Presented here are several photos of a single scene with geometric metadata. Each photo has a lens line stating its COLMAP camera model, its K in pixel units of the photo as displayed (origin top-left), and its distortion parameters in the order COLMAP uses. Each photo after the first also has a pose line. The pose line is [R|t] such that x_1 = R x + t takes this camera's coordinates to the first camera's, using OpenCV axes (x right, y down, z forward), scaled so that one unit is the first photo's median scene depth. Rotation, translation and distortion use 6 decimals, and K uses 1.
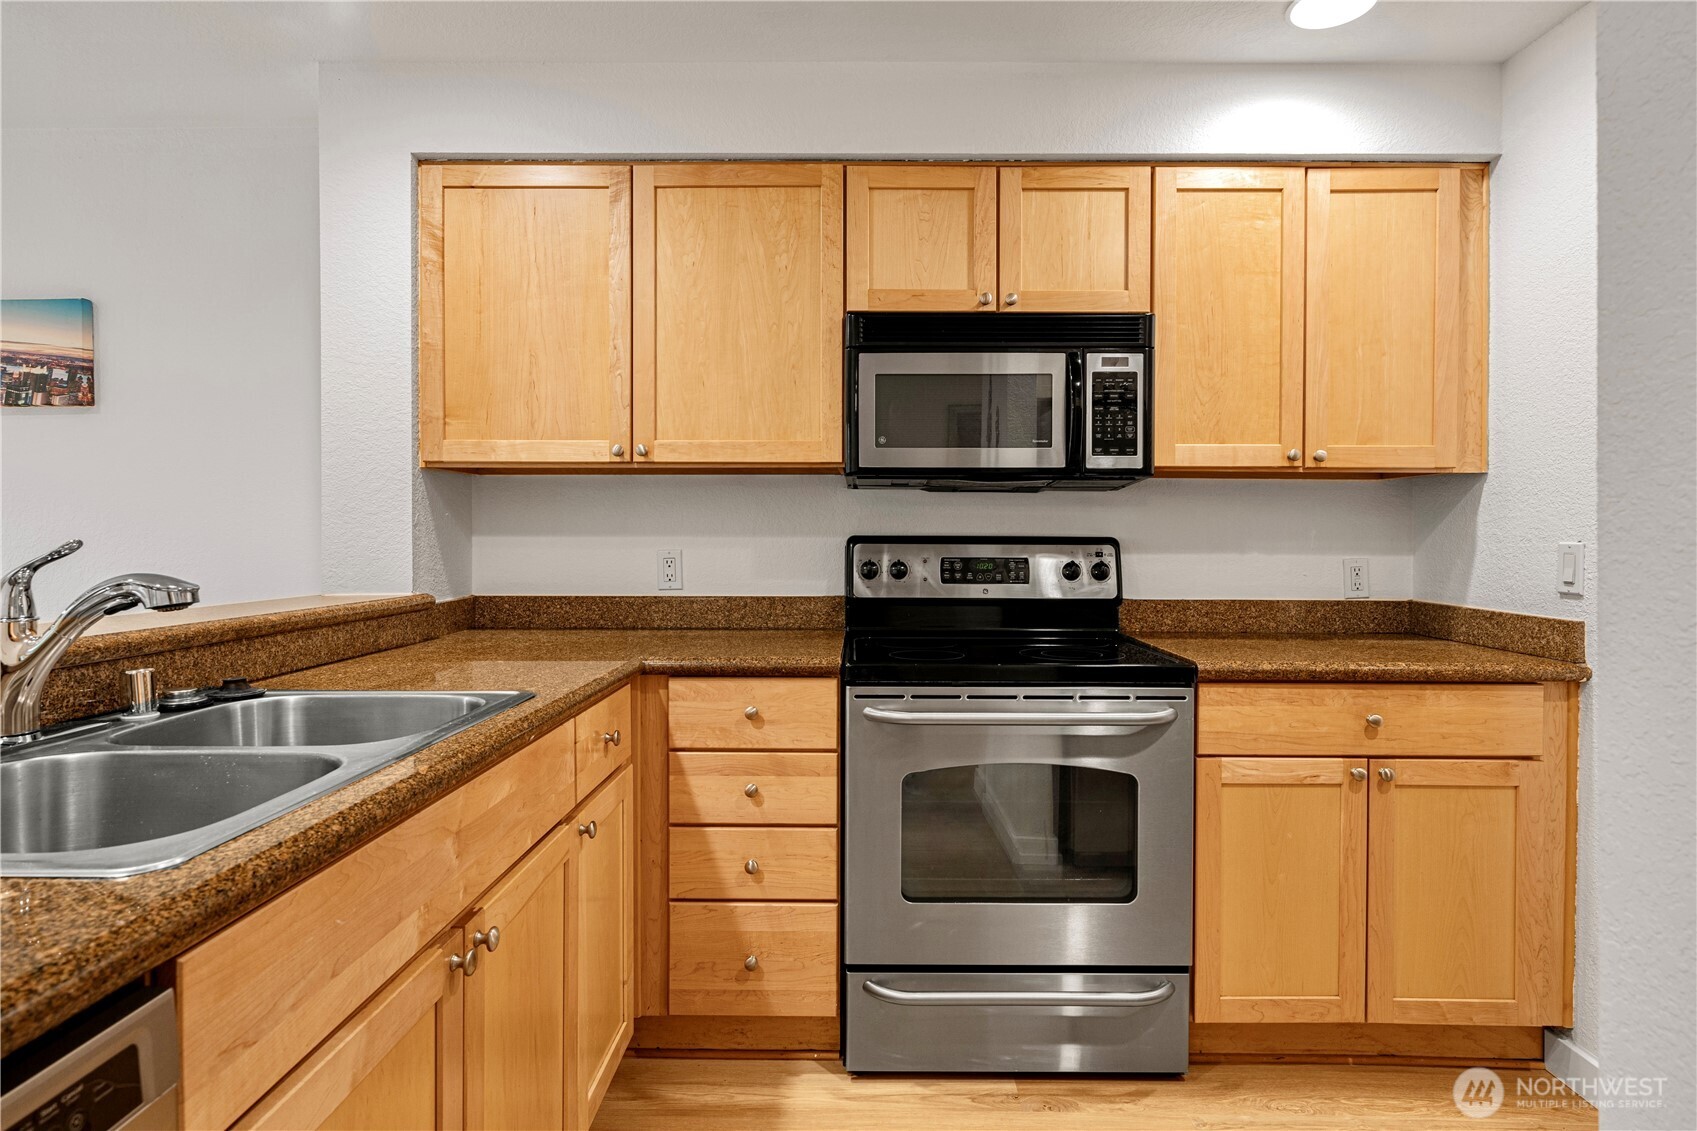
lens RADIAL K [[927.4, 0, 842.9], [0, 927.4, 550.6], [0, 0, 1]] dist [0.000768, -0.001458]
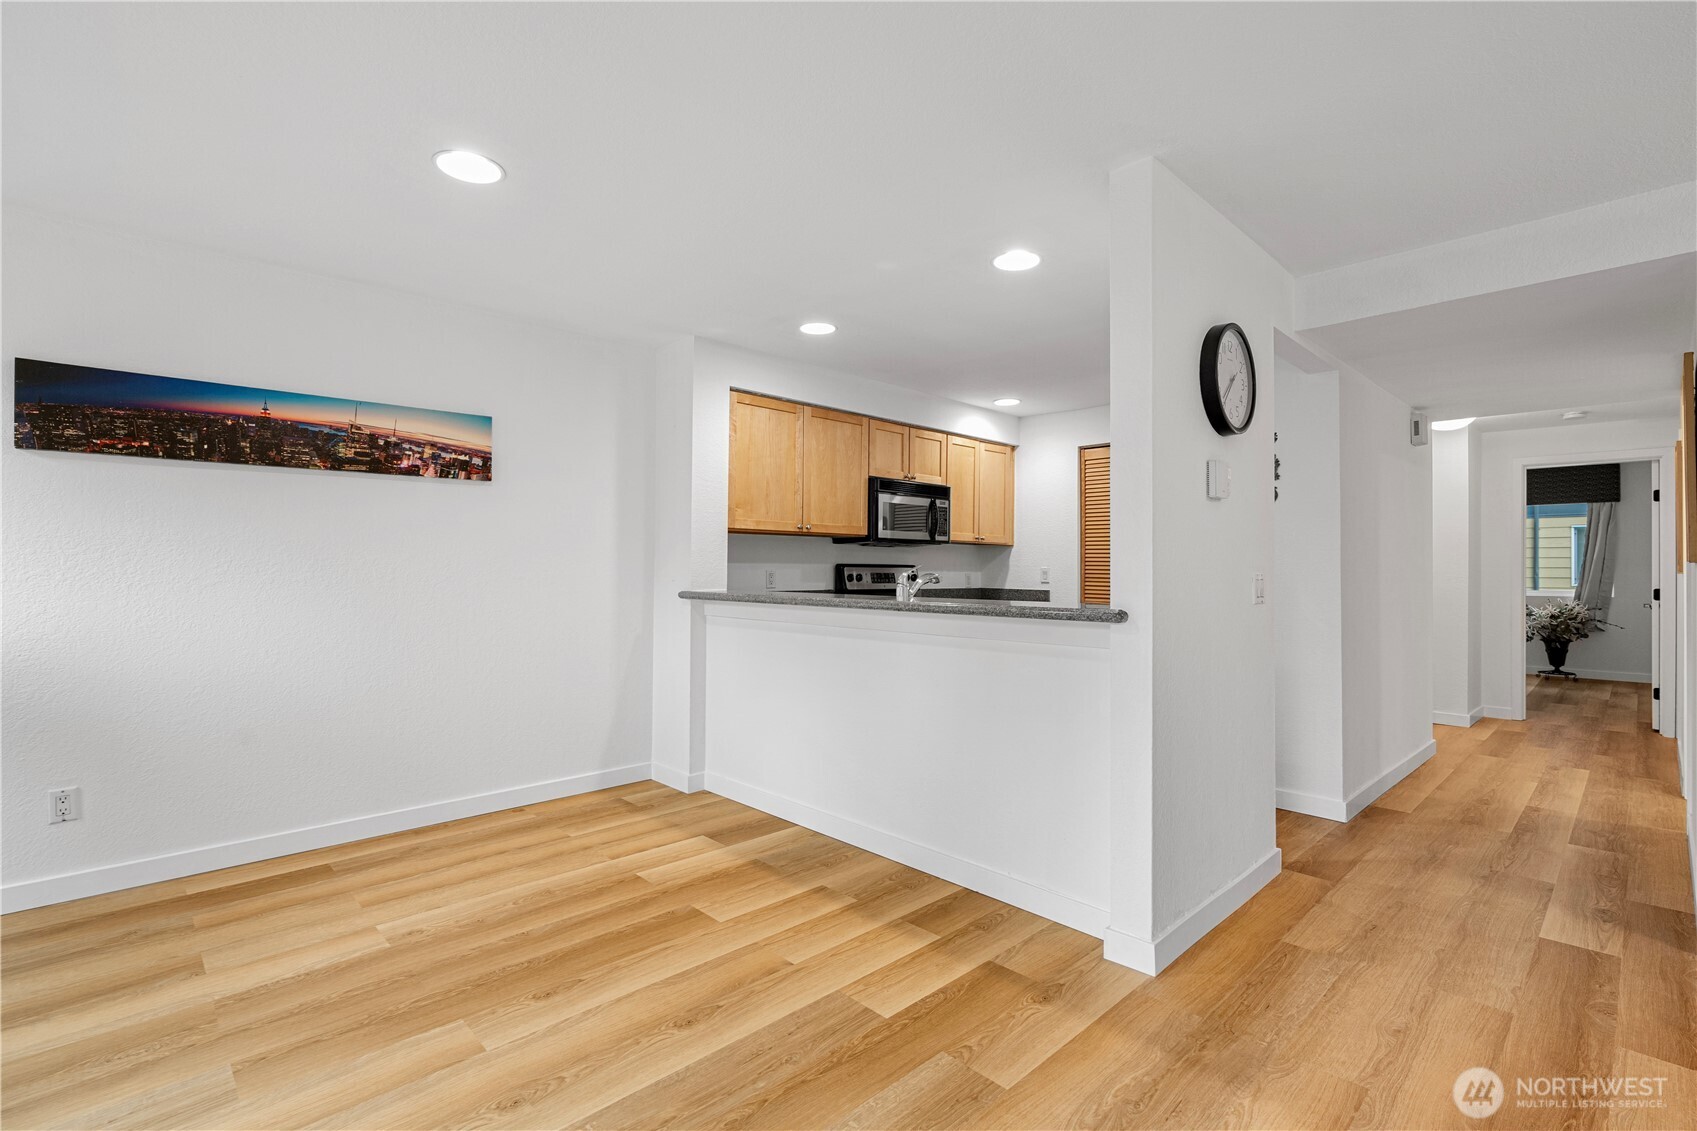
lens RADIAL K [[778.0, 0, 869.3], [0, 778.0, 556.7], [0, 0, 1]] dist [-0.005099, 0.003829]
pose [[0.700385, 0.011535, 0.713672, -1.522350], [0.005138, 0.999762, -0.021200, 0.009501], [-0.713747, 0.018515, 0.700159, -0.490872]]
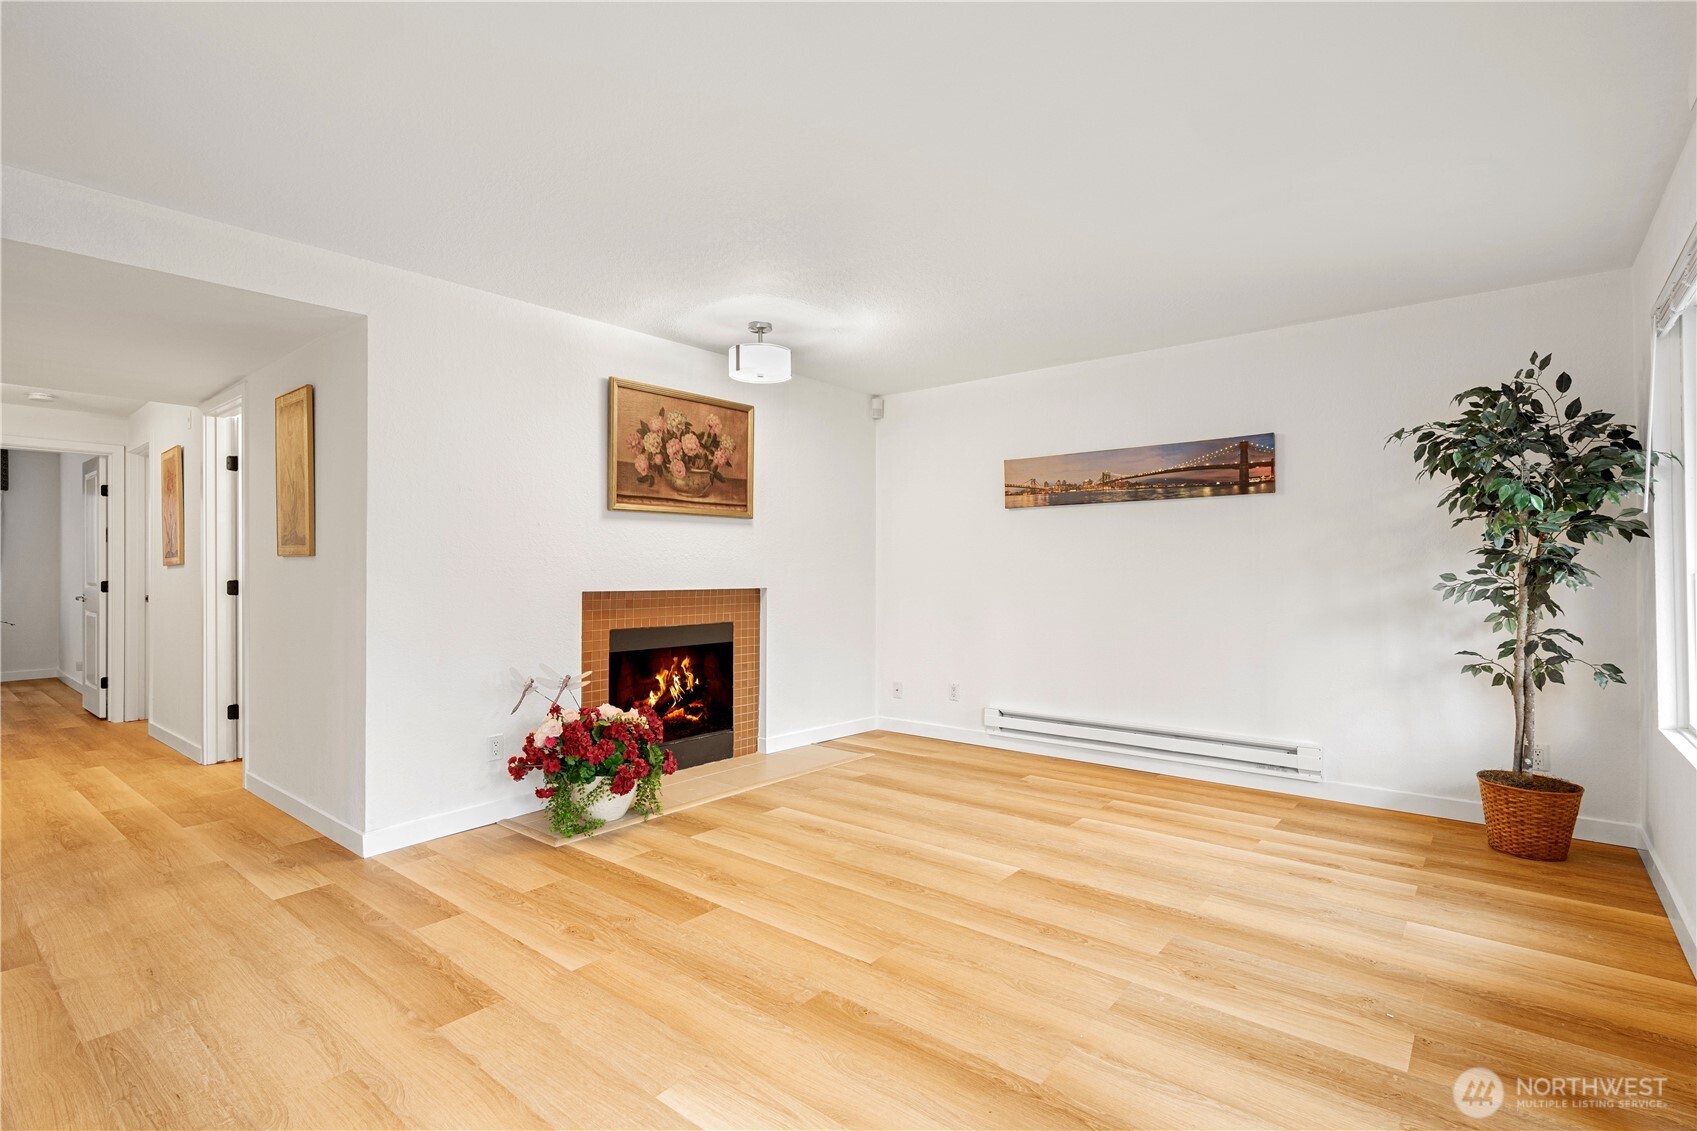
lens RADIAL K [[811.1, 0, 831.1], [0, 811.1, 571.1], [0, 0, 1]] dist [-0.005502, 0.004171]
pose [[-0.778967, -0.005689, 0.627039, -1.506038], [0.004350, 0.999886, 0.014475, 0.011340], [-0.627050, 0.014004, -0.778853, 0.022538]]
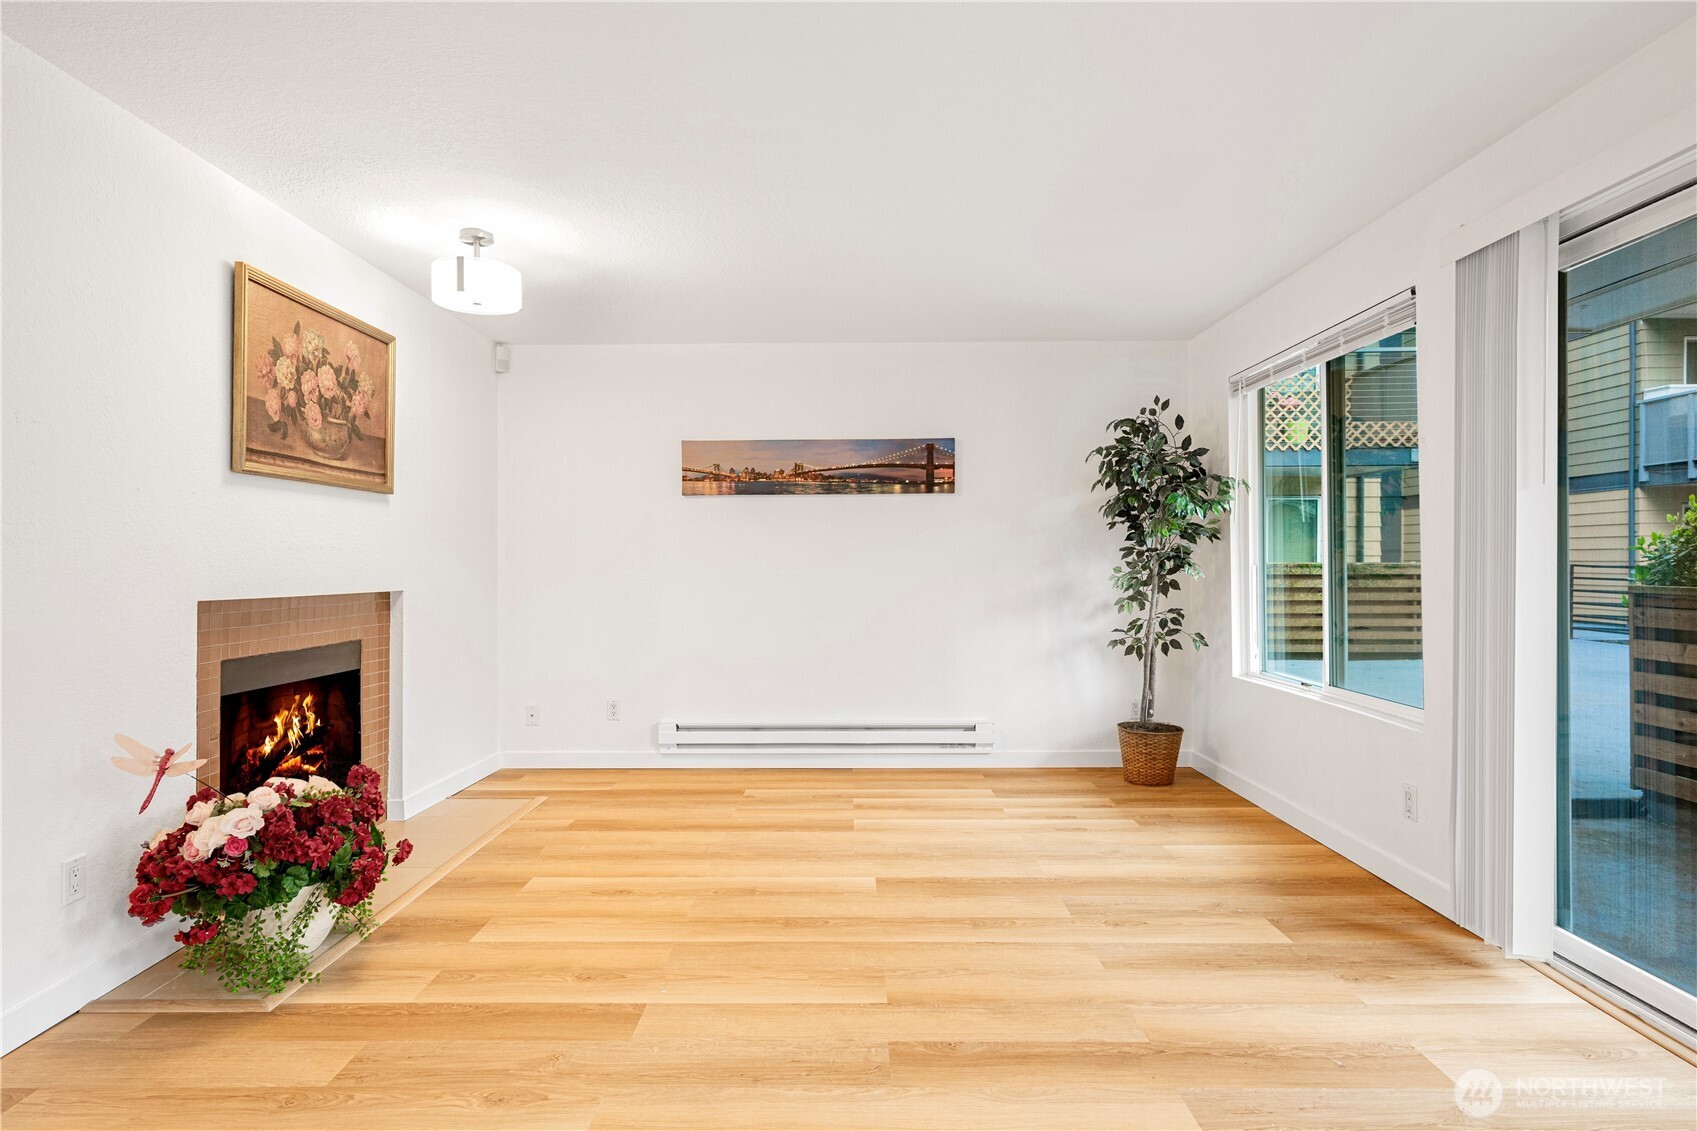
lens RADIAL K [[927.4, 0, 858.2], [0, 927.4, 559.5], [0, 0, 1]] dist [0.000768, -0.001458]
pose [[-0.999790, -0.003653, -0.020162, -0.859264], [-0.003849, 0.999946, 0.009698, 0.007016], [0.020125, 0.009773, -0.999750, 0.248814]]
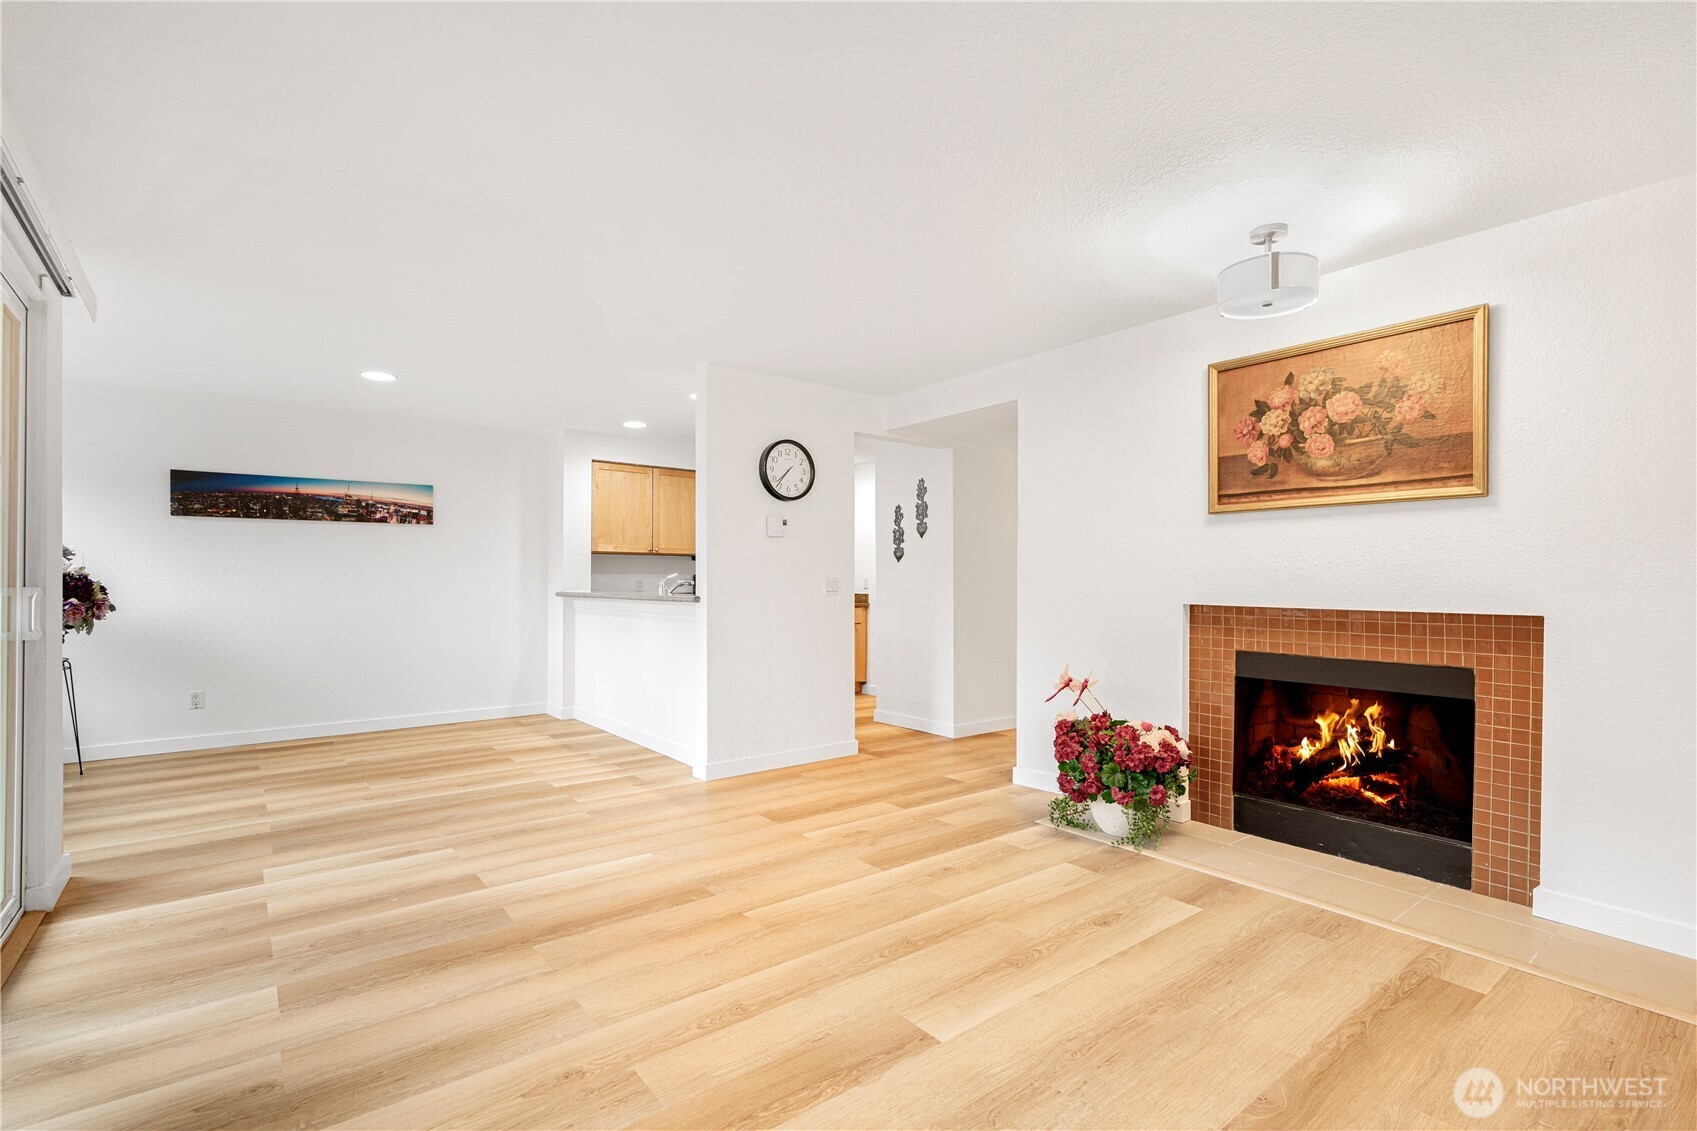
lens RADIAL K [[778.0, 0, 876.6], [0, 778.0, 590.4], [0, 0, 1]] dist [-0.005099, 0.003829]
pose [[0.759900, -0.007766, 0.649993, -1.500285], [0.006768, 0.999969, 0.004035, 0.038644], [-0.650005, 0.001334, 0.759929, -1.776386]]
